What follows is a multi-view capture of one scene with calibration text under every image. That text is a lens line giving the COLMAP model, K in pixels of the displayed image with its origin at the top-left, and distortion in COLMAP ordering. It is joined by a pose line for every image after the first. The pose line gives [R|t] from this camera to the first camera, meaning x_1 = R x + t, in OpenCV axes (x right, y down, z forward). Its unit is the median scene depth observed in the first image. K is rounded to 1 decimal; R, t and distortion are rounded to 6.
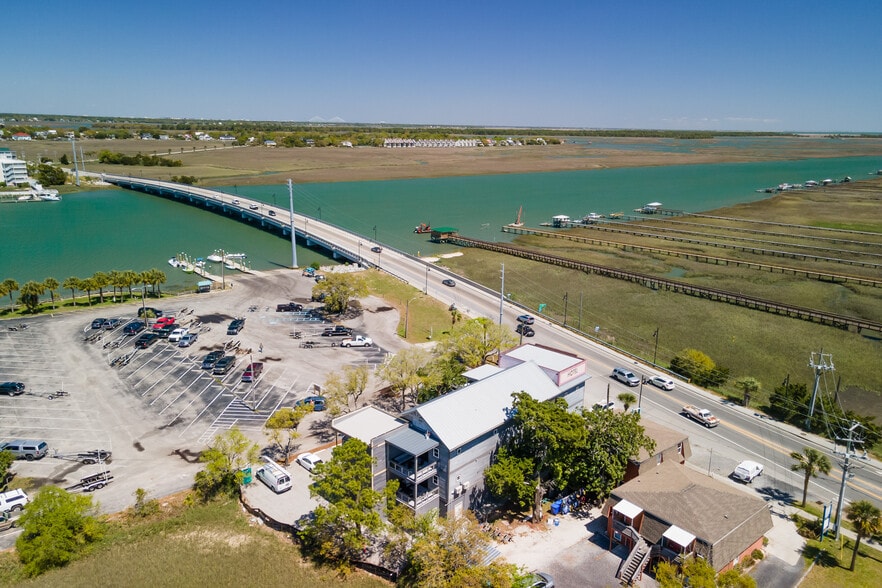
lens RADIAL K [[645.9, 0, 441.0], [0, 645.9, 294.0], [0, 0, 1]] dist [0.032307, 0.014714]
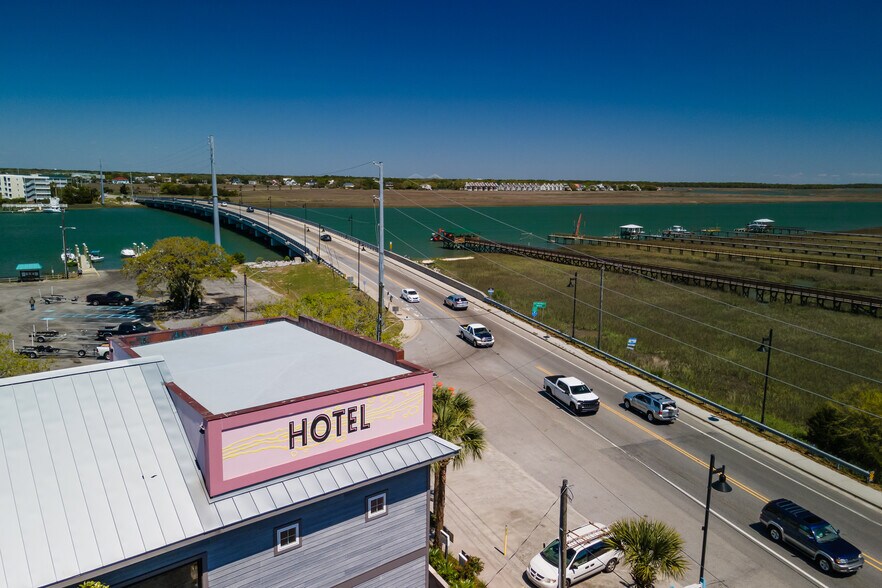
lens RADIAL K [[645.9, 0, 441.0], [0, 645.9, 294.0], [0, 0, 1]] dist [0.032307, 0.014714]
pose [[0.989335, 0.022816, -0.143860, 0.090636], [-0.034843, 0.996052, -0.081645, 0.032499], [0.141429, 0.085786, 0.986224, 0.272380]]
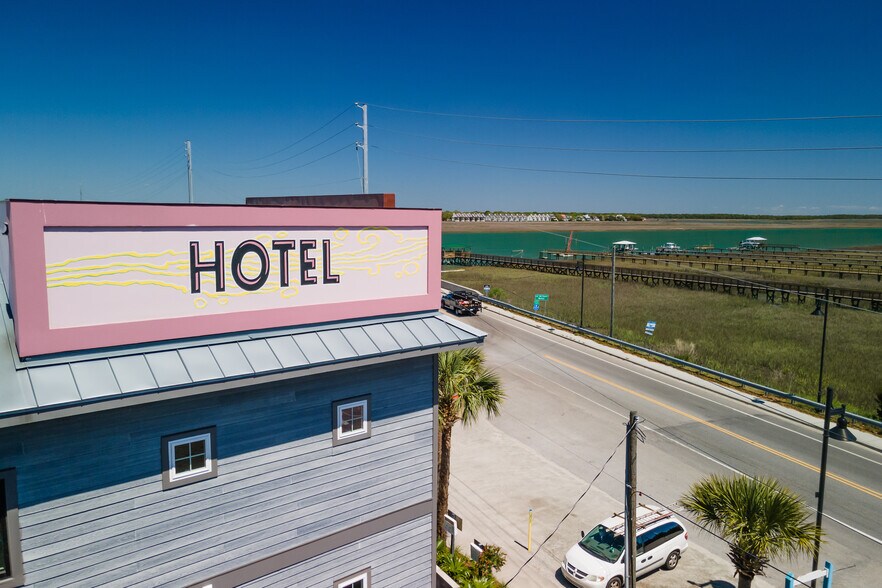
lens RADIAL K [[645.9, 0, 441.0], [0, 645.9, 294.0], [0, 0, 1]] dist [0.032307, 0.014714]
pose [[0.992011, 0.005946, -0.126011, 0.084819], [-0.022928, 0.990750, -0.133748, 0.048247], [0.124050, 0.135568, 0.982971, 0.302755]]
